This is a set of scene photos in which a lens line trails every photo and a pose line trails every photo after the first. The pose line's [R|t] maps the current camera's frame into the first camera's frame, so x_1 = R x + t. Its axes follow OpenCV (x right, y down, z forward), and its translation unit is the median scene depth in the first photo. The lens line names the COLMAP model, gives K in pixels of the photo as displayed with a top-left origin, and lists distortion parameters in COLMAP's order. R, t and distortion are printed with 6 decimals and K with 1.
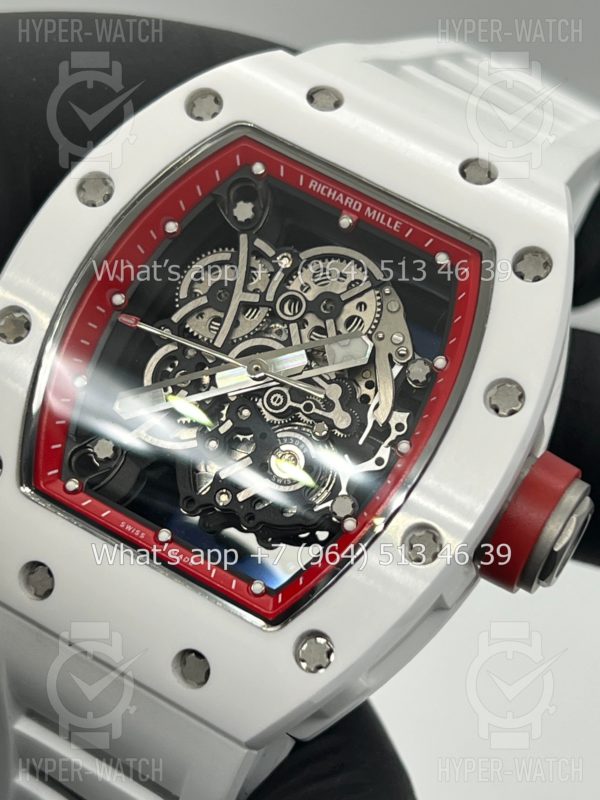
lens RADIAL K [[1850.1, 0, 300.0], [0, 1850.1, 400.0], [0, 0, 1]] dist [0.243262, -0.025240]
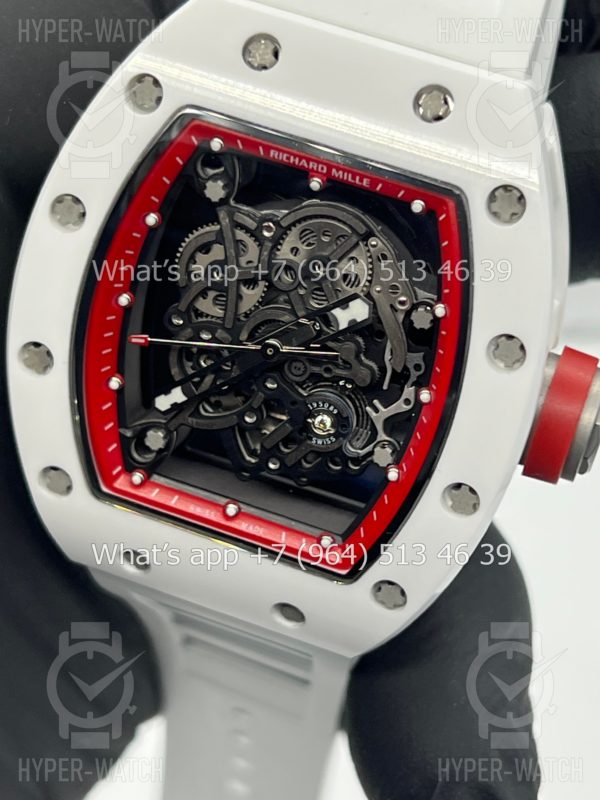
lens RADIAL K [[1850.1, 0, 300.0], [0, 1850.1, 400.0], [0, 0, 1]] dist [0.243262, -0.025240]
pose [[0.960531, -0.227804, -0.159642, 0.150014], [0.275952, 0.852706, 0.443557, -0.443688], [0.035084, -0.470104, 0.881914, 0.065819]]
